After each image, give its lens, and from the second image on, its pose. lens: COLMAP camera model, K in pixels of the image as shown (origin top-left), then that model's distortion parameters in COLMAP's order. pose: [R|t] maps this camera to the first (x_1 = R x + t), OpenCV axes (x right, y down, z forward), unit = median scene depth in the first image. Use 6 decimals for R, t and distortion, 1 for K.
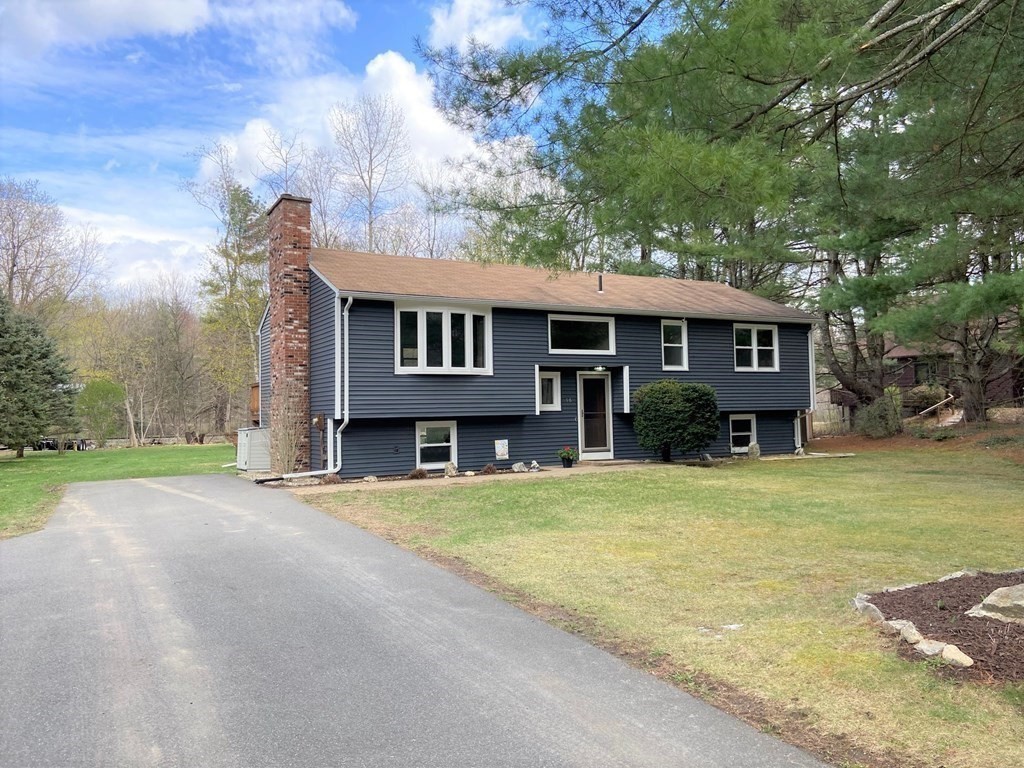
lens RADIAL K [[777.2, 0, 509.2], [0, 777.2, 378.5], [0, 0, 1]] dist [0.073030, -0.033059]
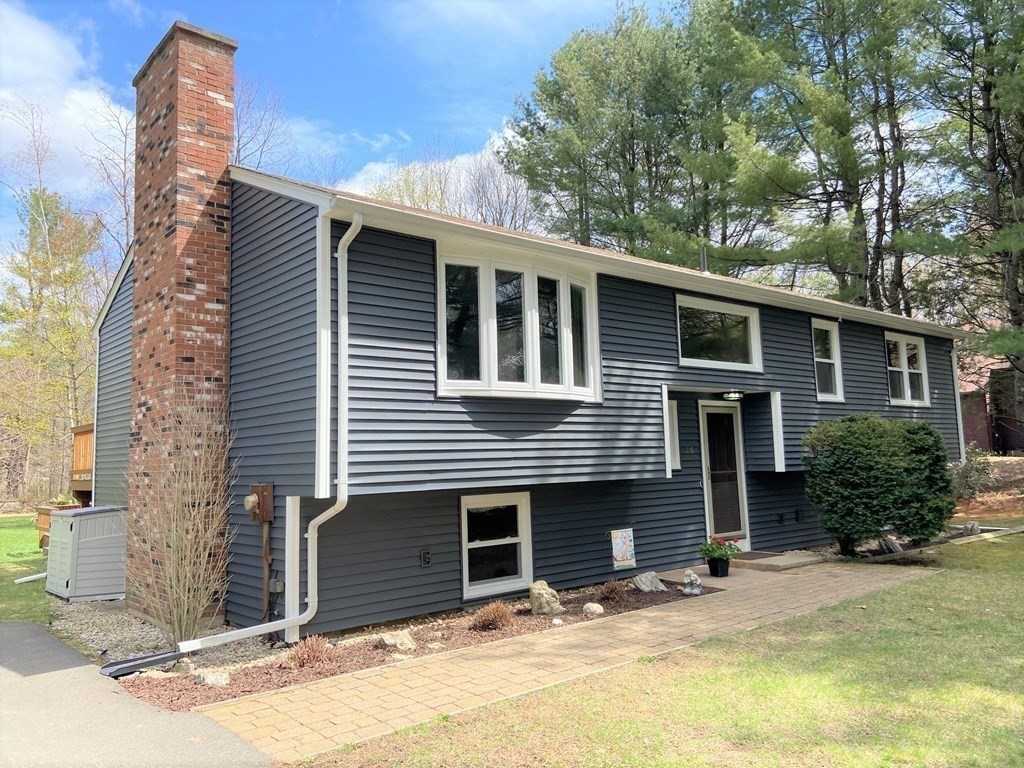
lens RADIAL K [[777.2, 0, 504.3], [0, 777.2, 375.6], [0, 0, 1]] dist [0.073030, -0.033059]
pose [[0.980257, 0.011716, 0.197380, -0.181043], [0.001879, 0.997646, -0.068553, 0.012977], [-0.197718, 0.067570, 0.977927, 0.490749]]
